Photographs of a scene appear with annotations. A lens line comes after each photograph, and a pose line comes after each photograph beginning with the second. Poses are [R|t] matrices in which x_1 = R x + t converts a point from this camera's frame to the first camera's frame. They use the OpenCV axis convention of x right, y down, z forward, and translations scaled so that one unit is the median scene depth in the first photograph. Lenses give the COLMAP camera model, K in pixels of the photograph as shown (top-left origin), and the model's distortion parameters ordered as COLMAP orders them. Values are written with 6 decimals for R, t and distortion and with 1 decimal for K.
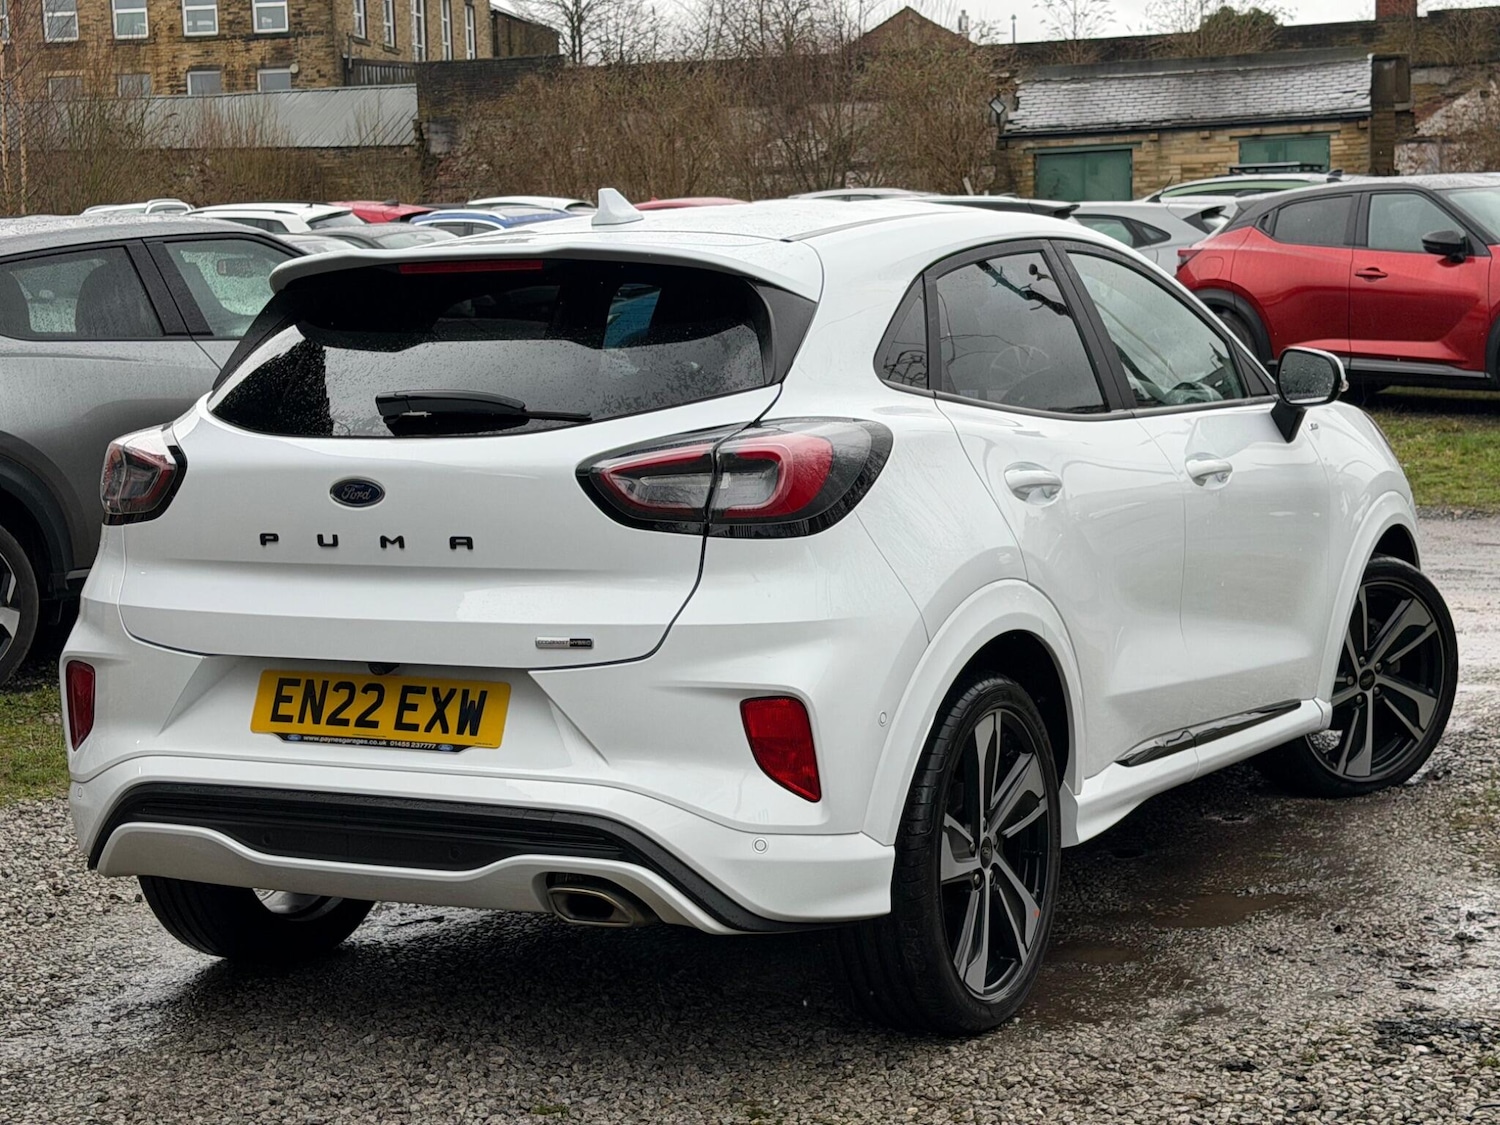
lens RADIAL K [[2603.2, 0, 751.0], [0, 2603.2, 559.0], [0, 0, 1]] dist [0.226247, -0.206476]
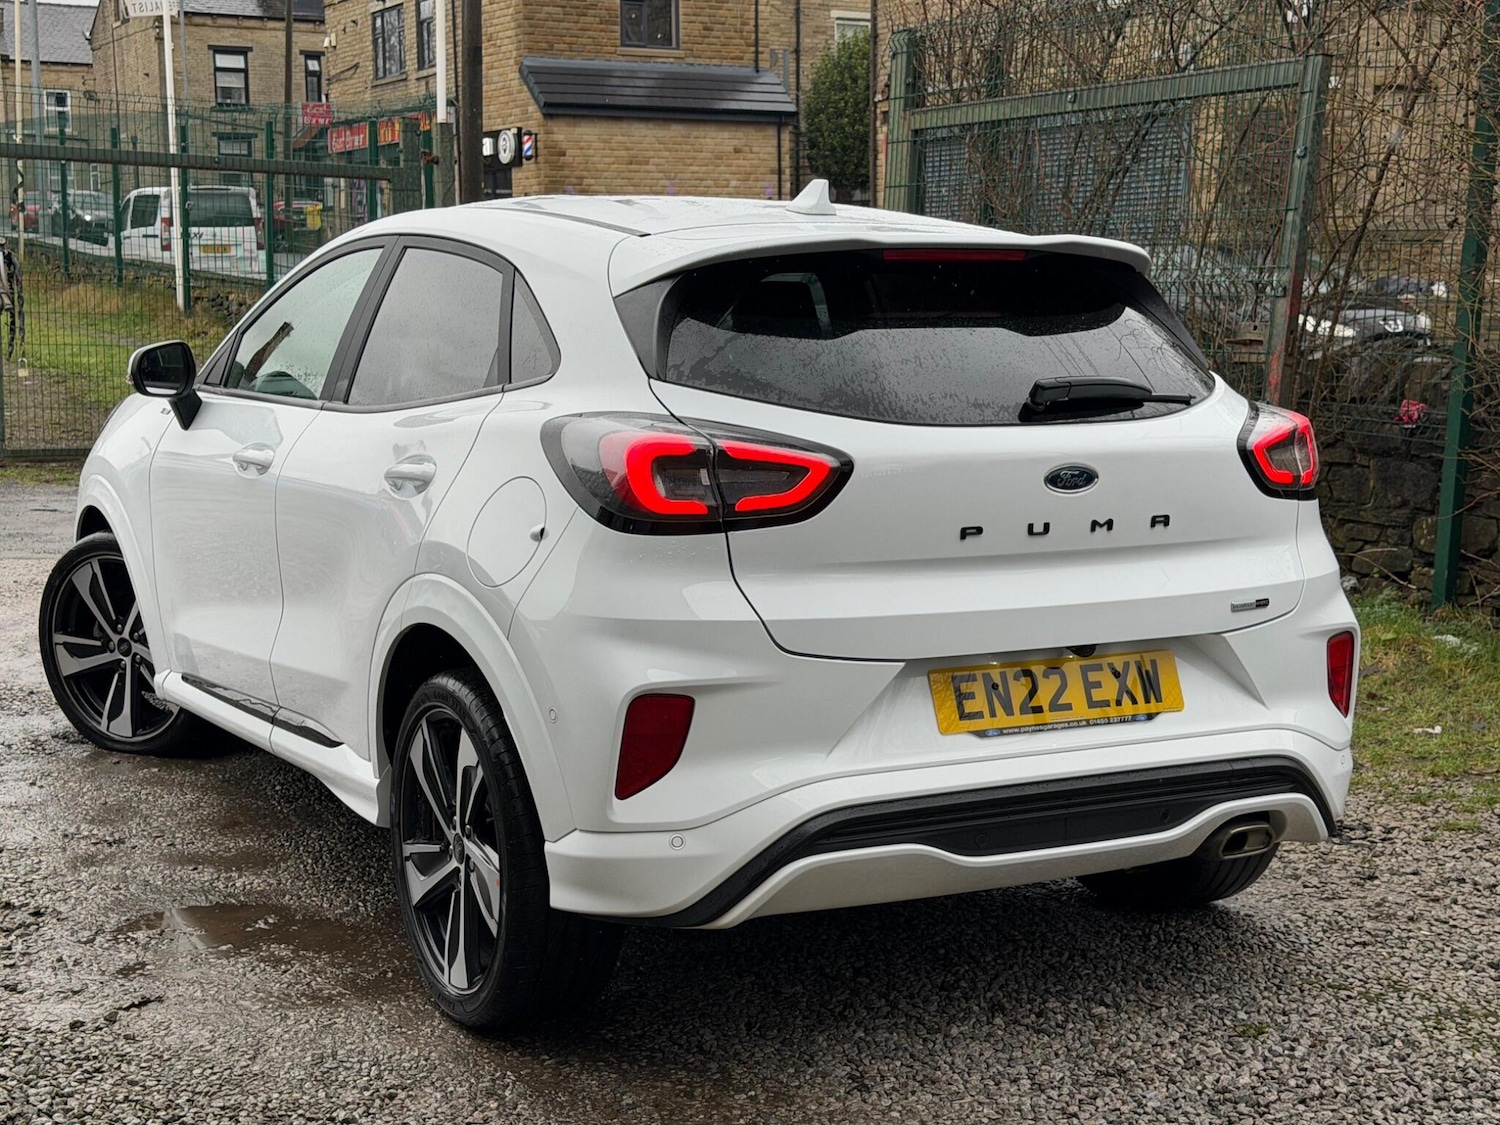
lens RADIAL K [[2198.6, 0, 747.2], [0, 2198.6, 572.5], [0, 0, 1]] dist [0.184957, -0.342619]
pose [[0.554184, -0.079188, 0.828619, -0.905733], [0.057427, 0.996730, 0.056847, -0.043941], [-0.830411, 0.016082, 0.556919, 0.616802]]
